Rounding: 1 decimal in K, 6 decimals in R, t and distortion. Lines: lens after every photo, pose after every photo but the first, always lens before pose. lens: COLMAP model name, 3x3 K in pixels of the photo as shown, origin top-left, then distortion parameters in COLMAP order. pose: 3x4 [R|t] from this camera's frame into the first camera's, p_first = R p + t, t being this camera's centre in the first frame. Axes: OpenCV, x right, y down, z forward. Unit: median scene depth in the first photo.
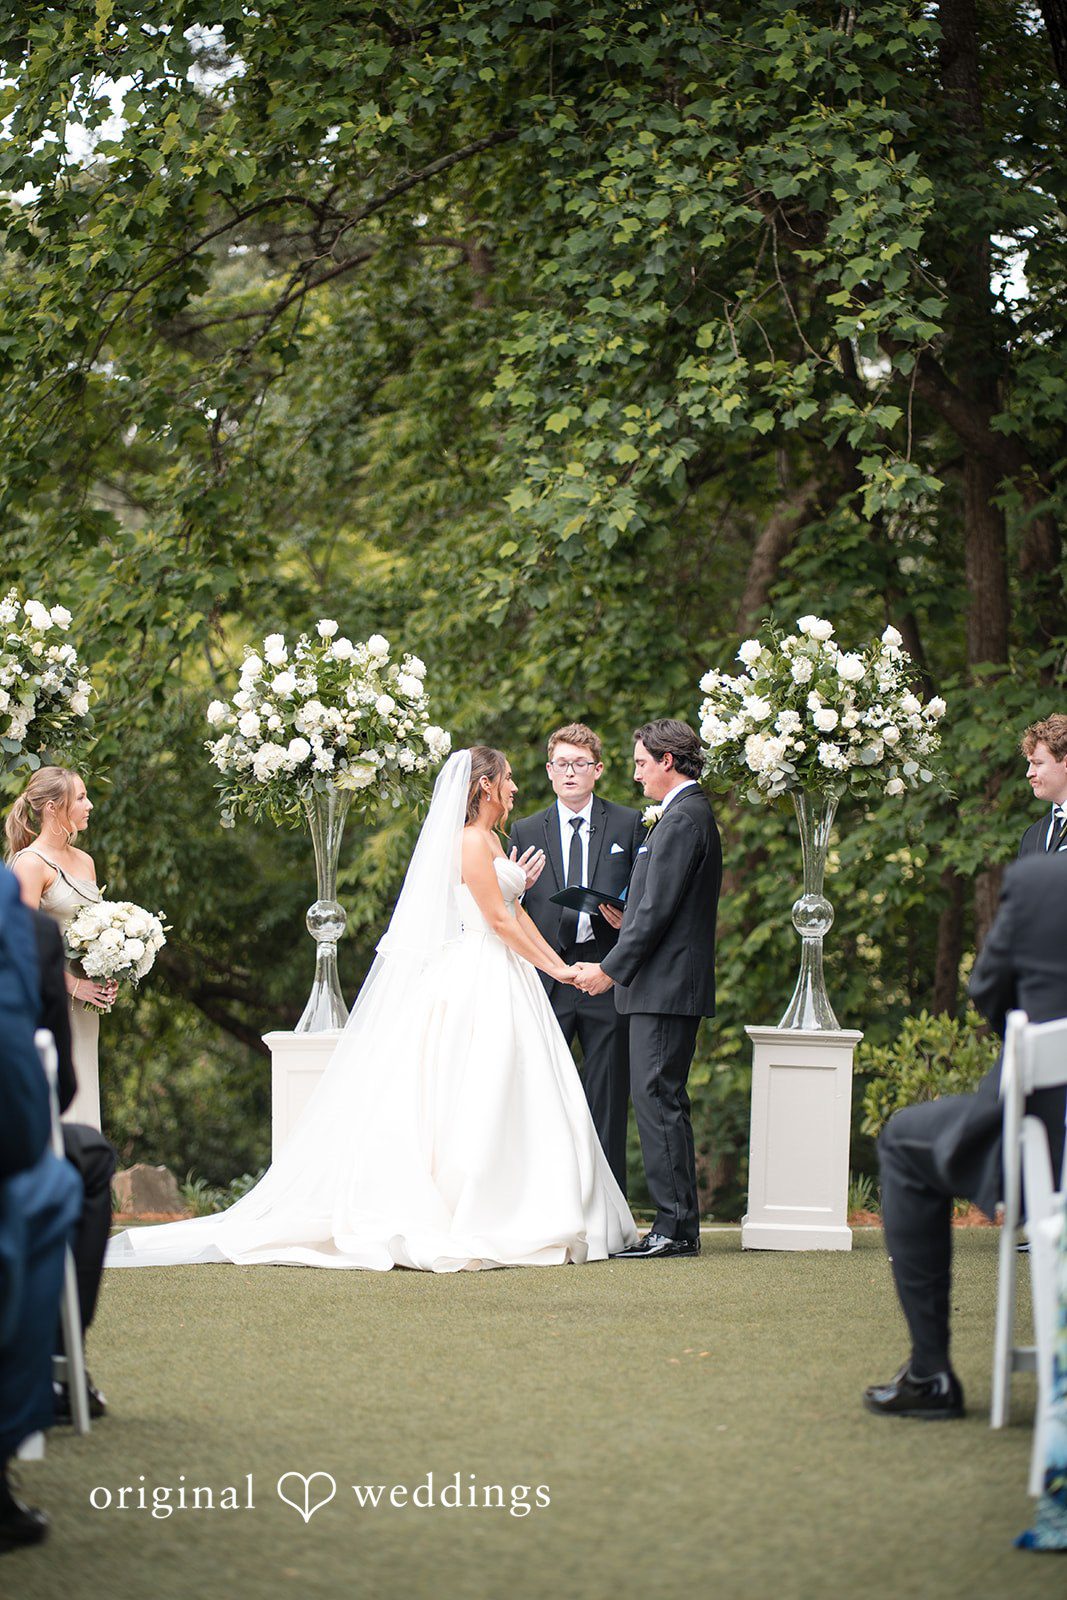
lens RADIAL K [[3474.7, 0, 533.5], [0, 3474.7, 800.0], [0, 0, 1]] dist [0.032172, -0.227906]
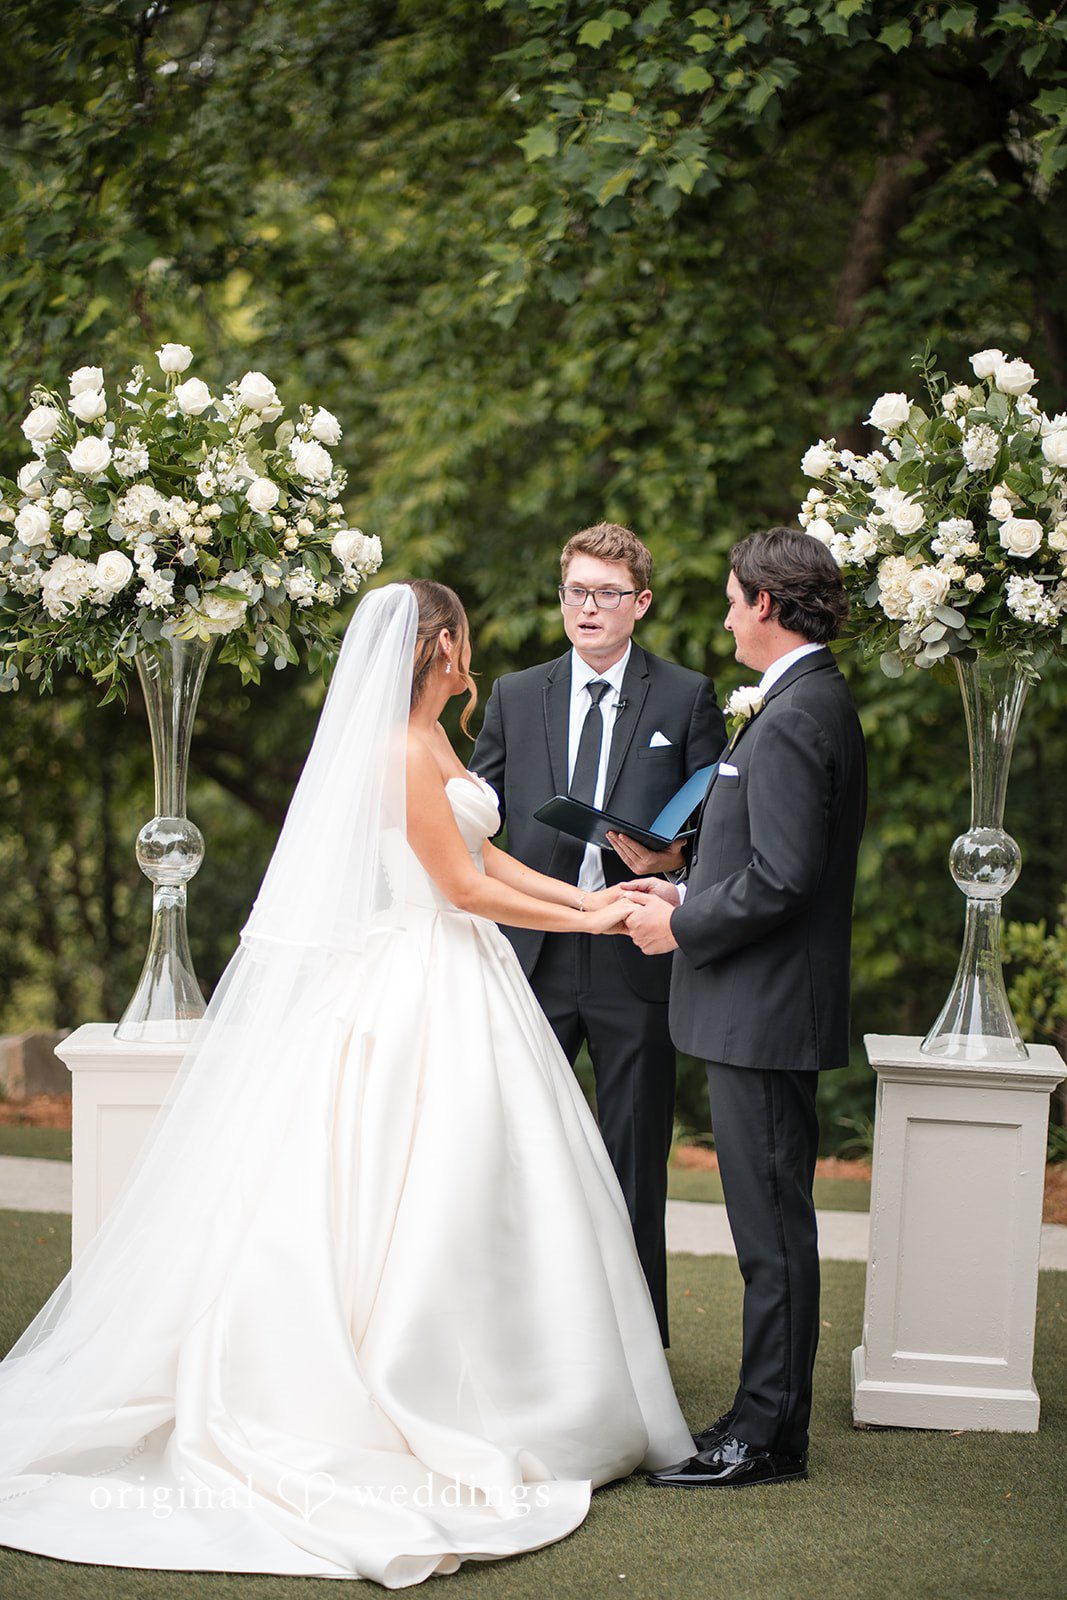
lens RADIAL K [[3590.2, 0, 533.5], [0, 3590.2, 800.0], [0, 0, 1]] dist [0.069741, -1.744762]
pose [[0.999687, 0.016227, -0.019058, 0.015000], [-0.014378, 0.995518, 0.093474, -0.032972], [0.020489, -0.093171, 0.995439, 0.388962]]
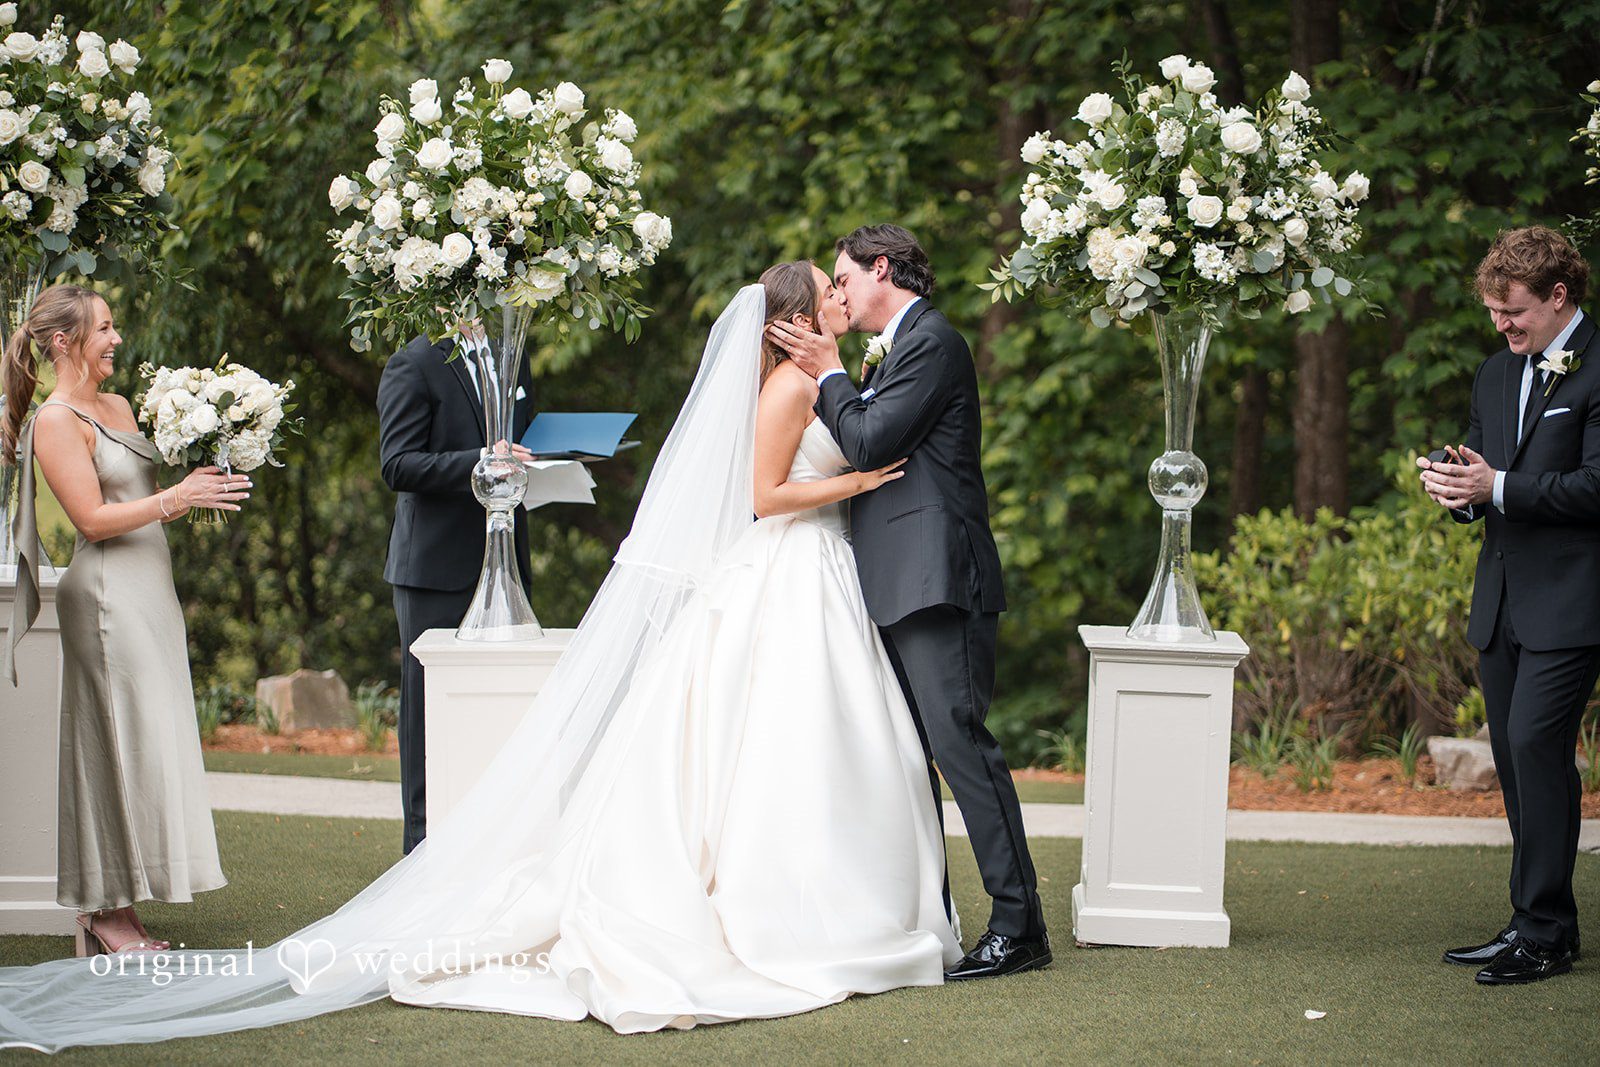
lens RADIAL K [[3541.5, 0, 766.7], [0, 3541.5, 536.4], [0, 0, 1]] dist [0.096429, -2.178842]
pose [[1.000000, 0.000386, -0.000048, -0.004218], [-0.000378, 0.993841, 0.110812, -0.035685], [0.000091, -0.110812, 0.993841, 0.271535]]
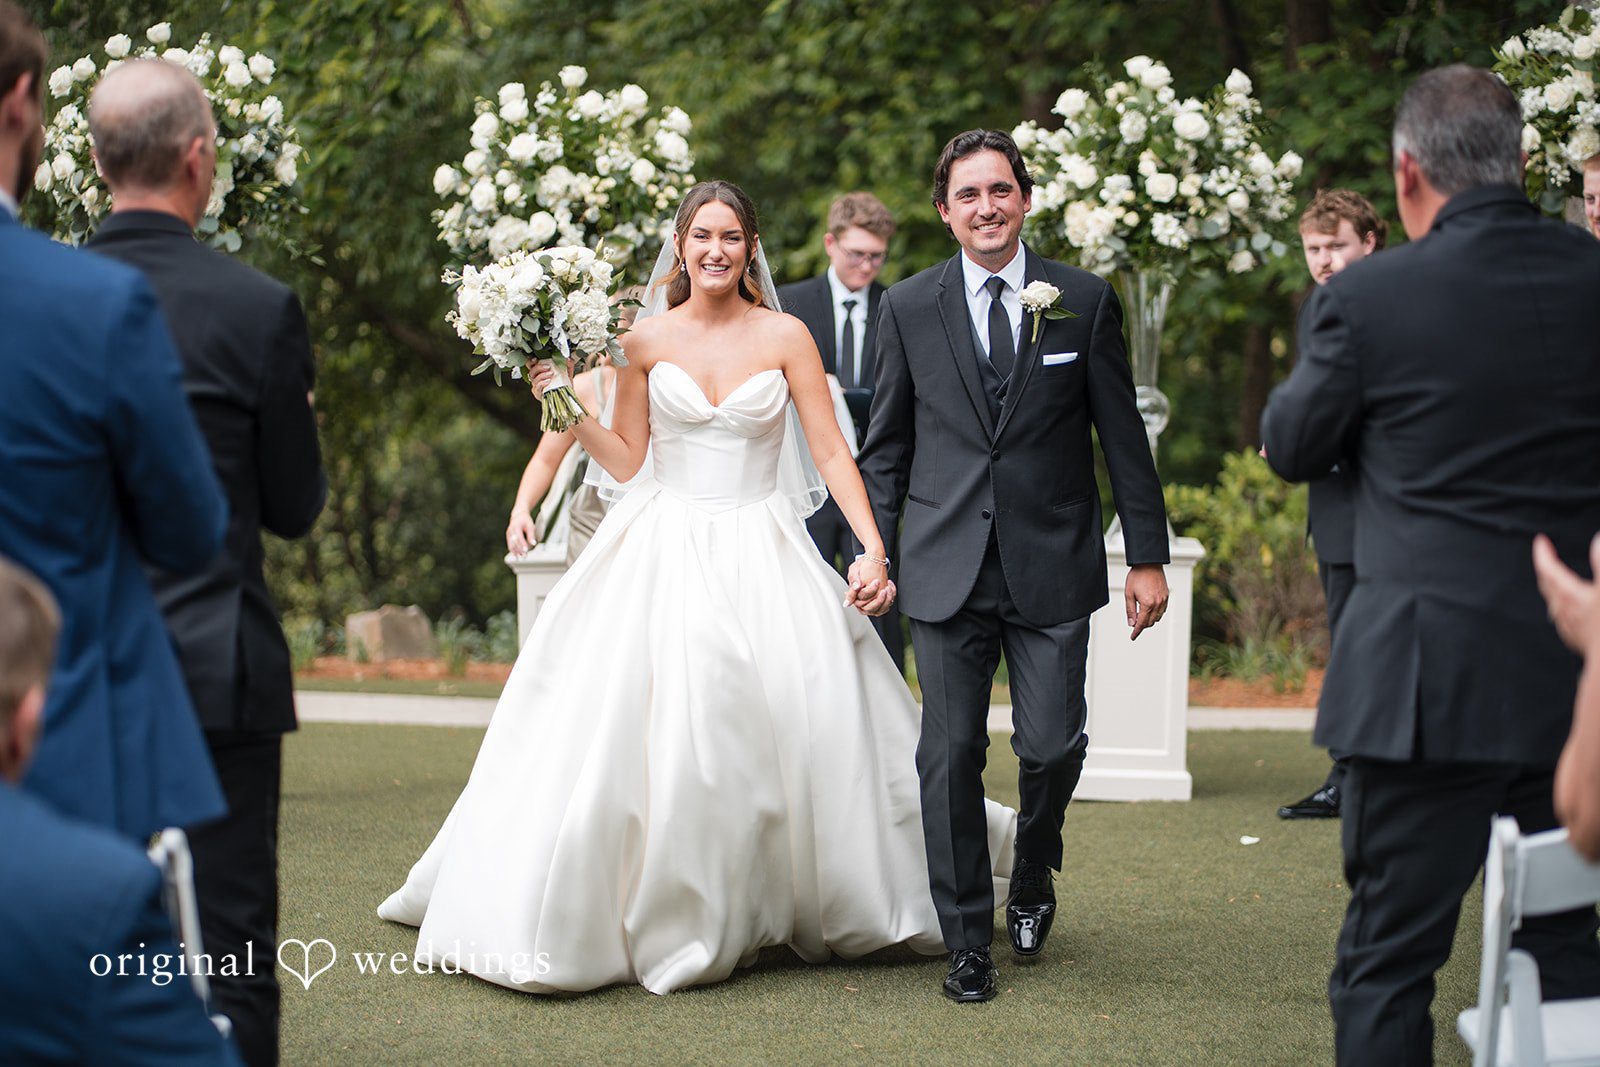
lens RADIAL K [[3511.0, 0, 774.3], [0, 3511.0, 562.1], [0, 0, 1]] dist [0.027472, -0.759795]
pose [[0.999886, -0.010323, -0.011001, -0.001839], [0.011639, 0.991807, 0.127212, -0.040932], [0.009598, -0.127325, 0.991815, 0.133148]]
